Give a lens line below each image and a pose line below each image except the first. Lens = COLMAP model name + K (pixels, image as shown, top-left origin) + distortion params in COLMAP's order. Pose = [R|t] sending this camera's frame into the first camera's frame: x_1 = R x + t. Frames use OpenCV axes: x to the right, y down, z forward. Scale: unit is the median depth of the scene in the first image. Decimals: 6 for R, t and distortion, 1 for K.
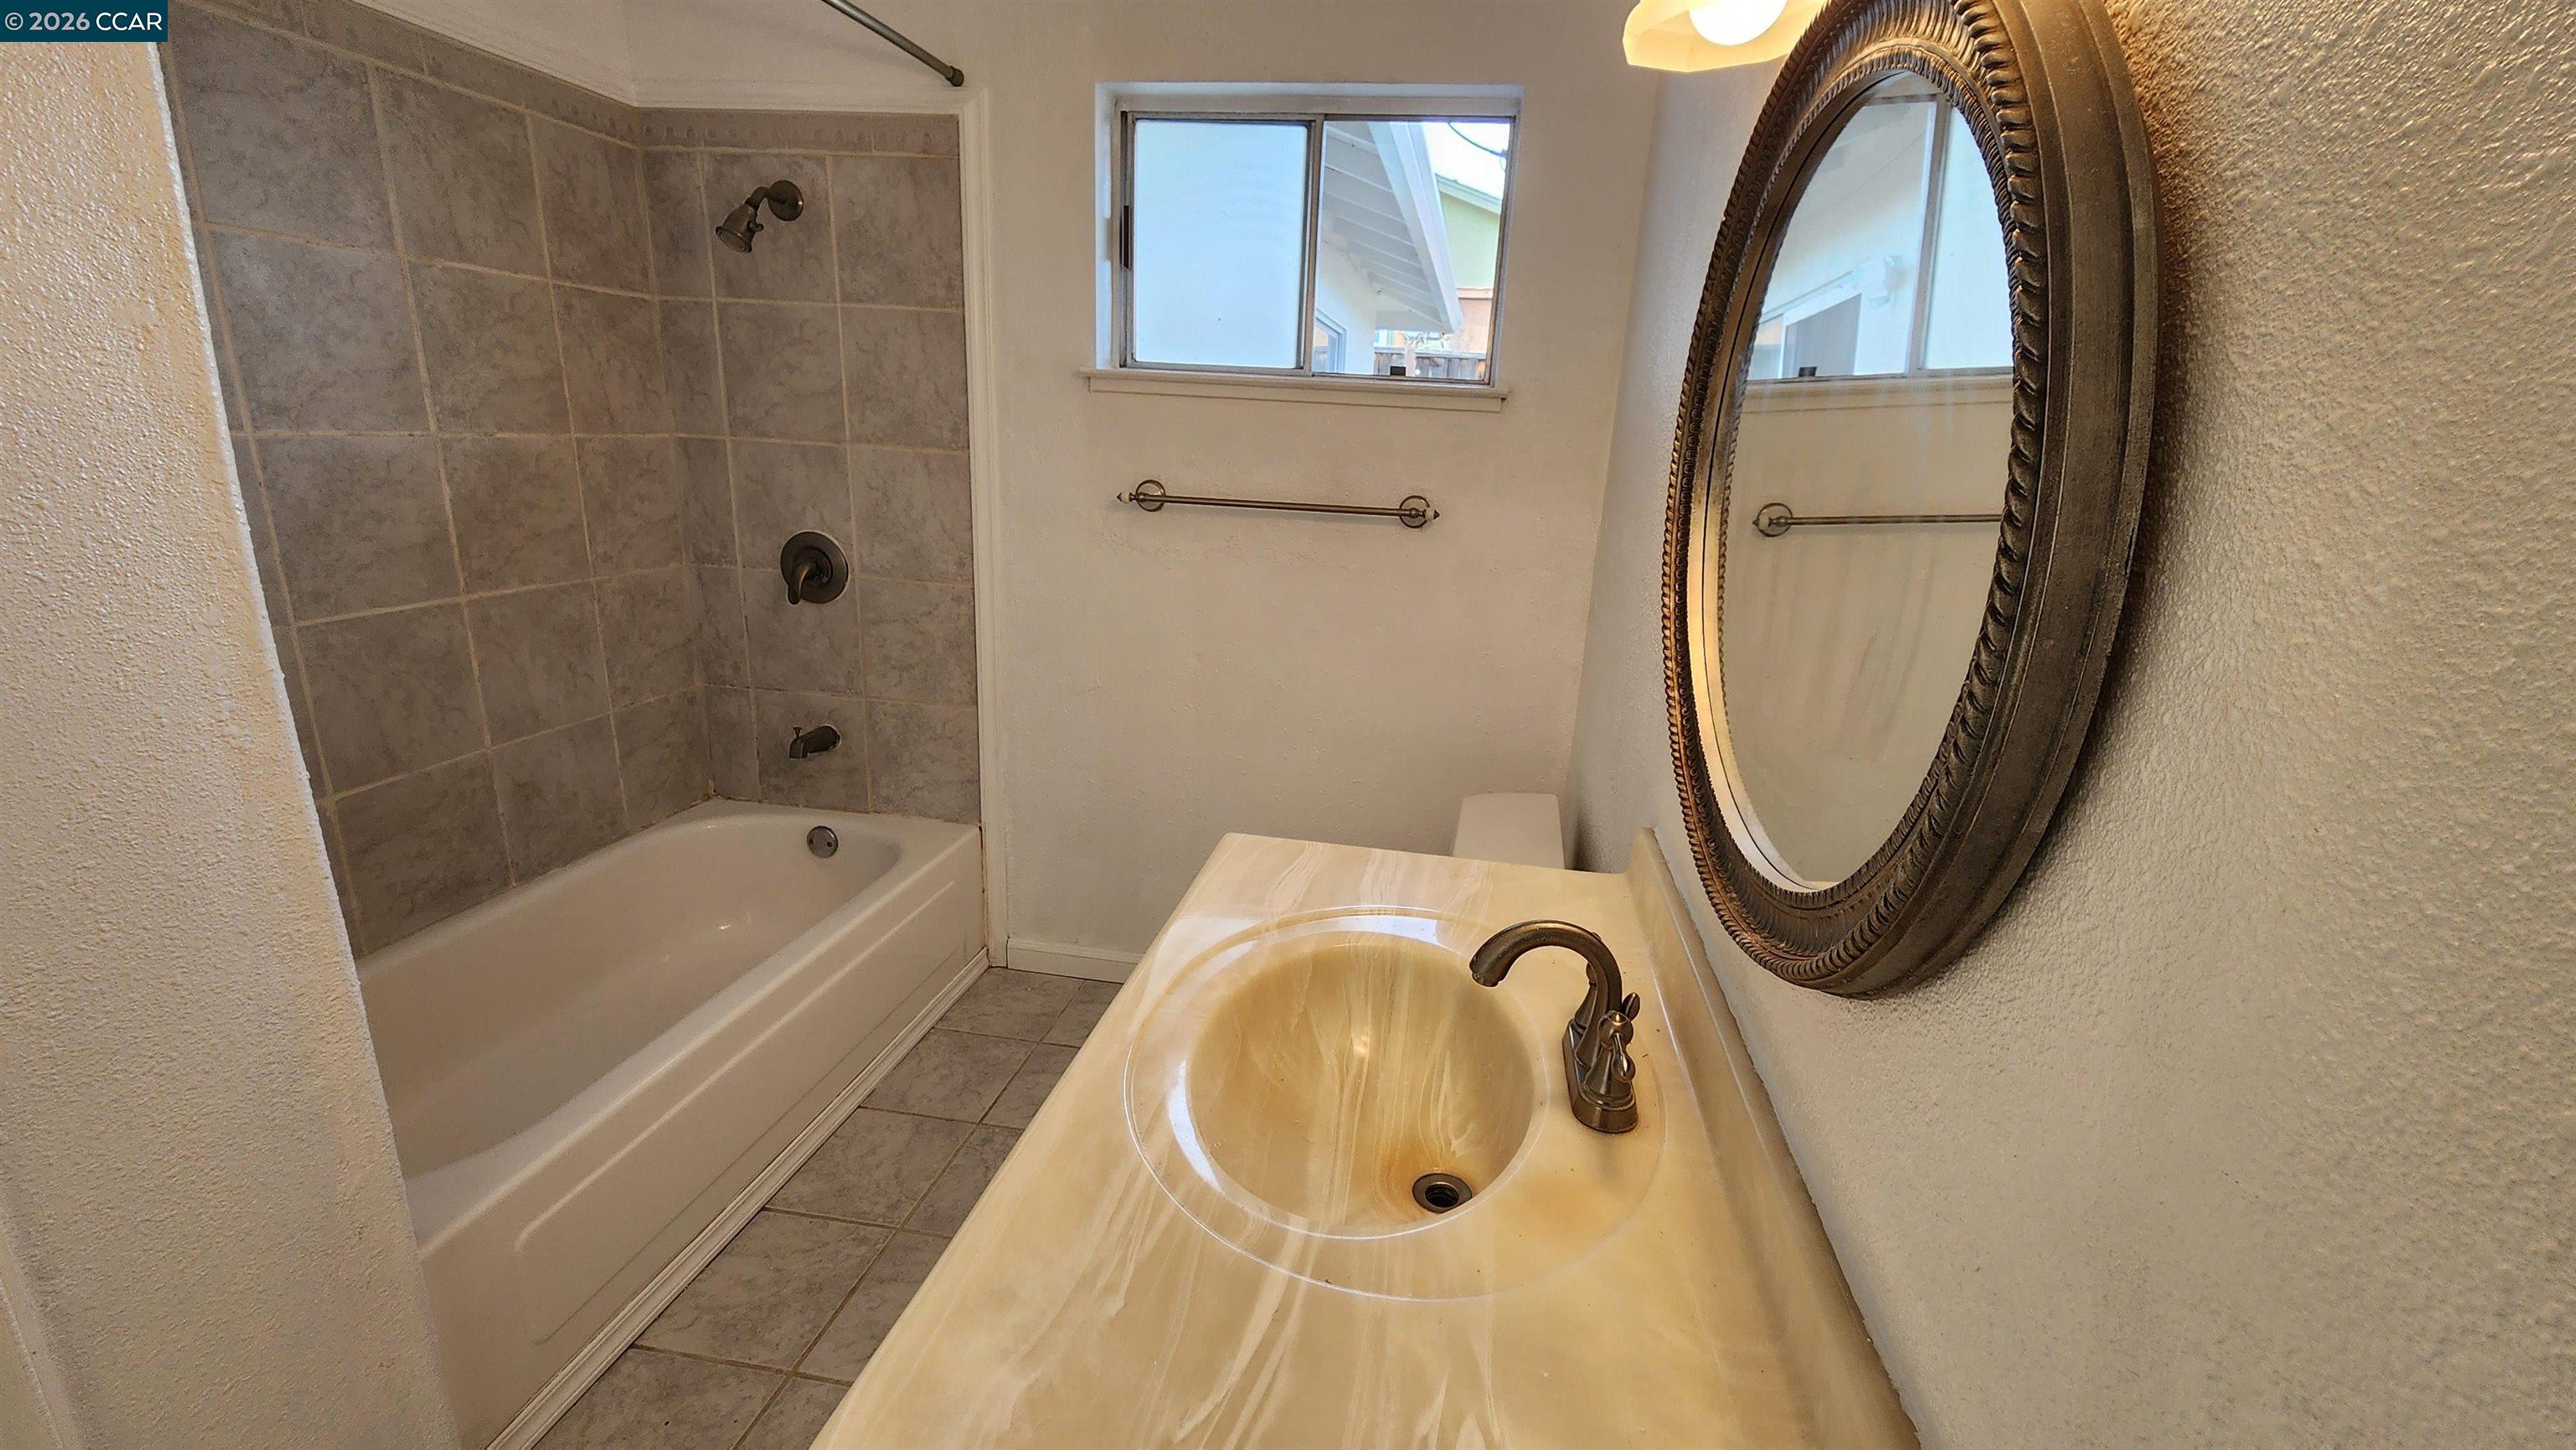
lens RADIAL K [[1059.7, 0, 1321.5], [0, 1059.7, 740.2], [0, 0, 1]] dist [0.001539, -0.000595]
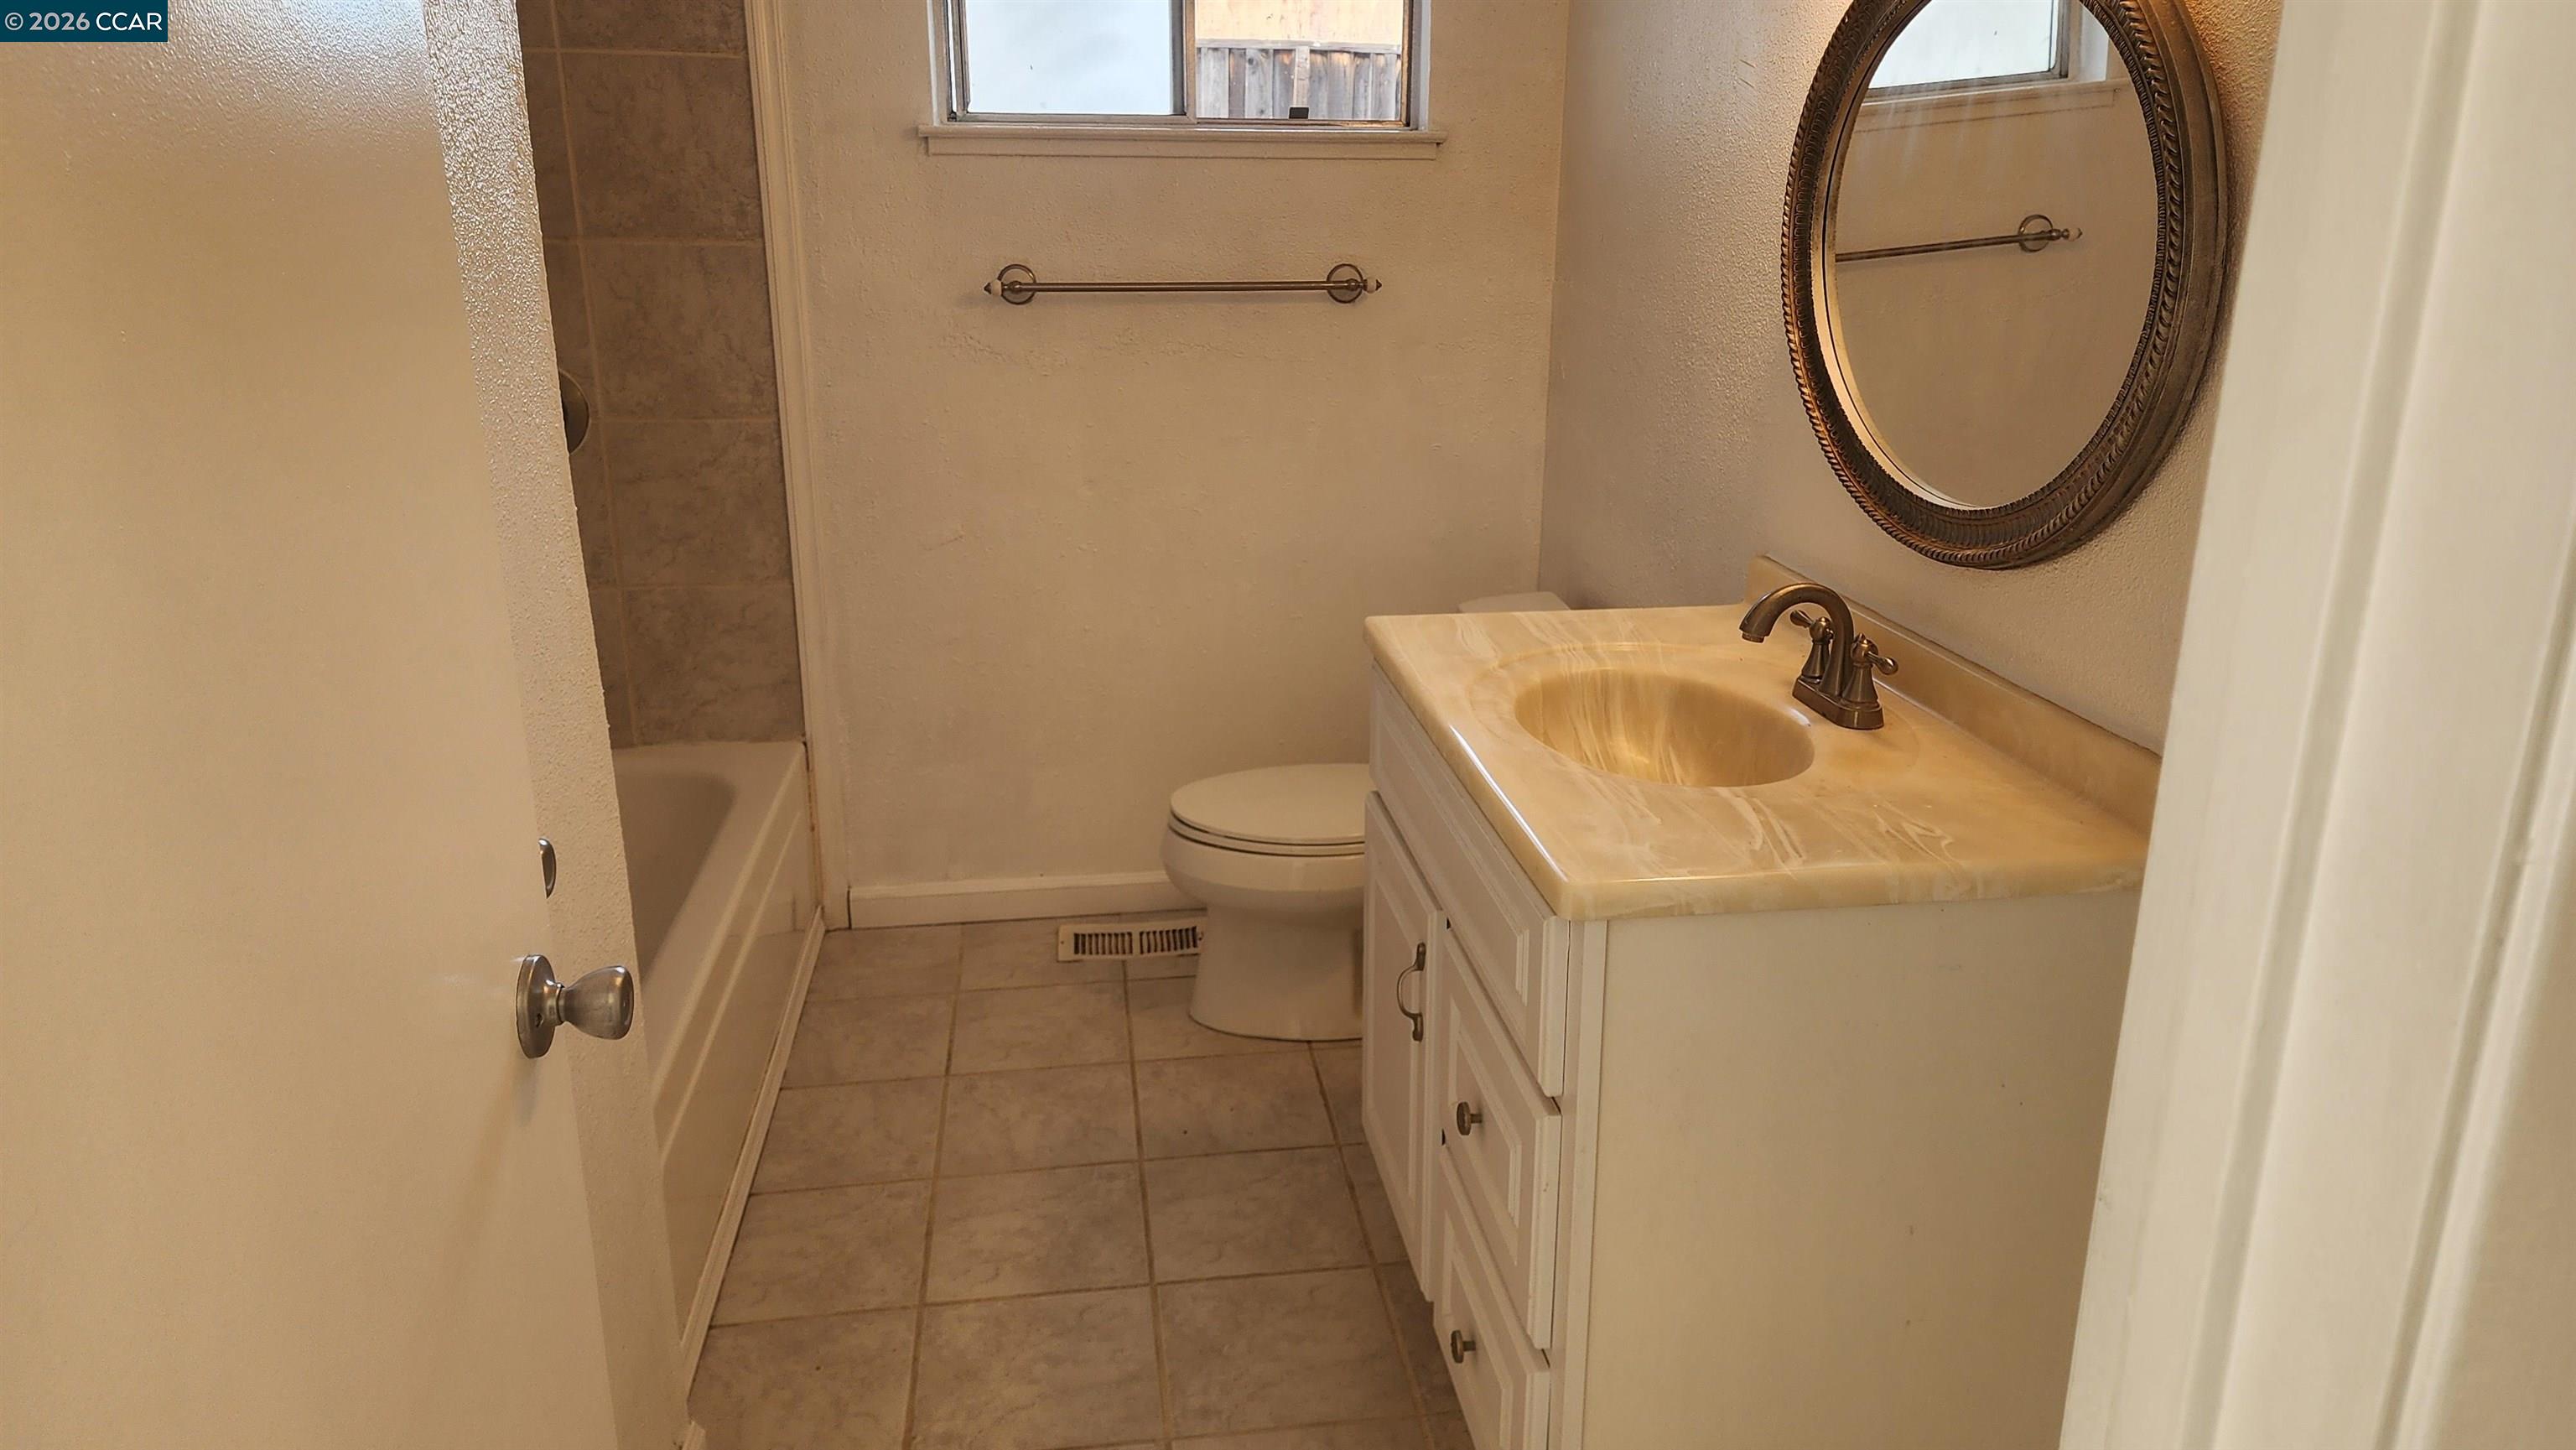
lens RADIAL K [[1748.9, 0, 1298.1], [0, 1748.9, 705.8], [0, 0, 1]] dist [0.083492, -0.082841]
pose [[0.955043, -0.131915, 0.265503, -0.356691], [0.126152, 0.991255, 0.038724, 0.059188], [-0.268289, -0.003490, 0.963332, -0.336272]]
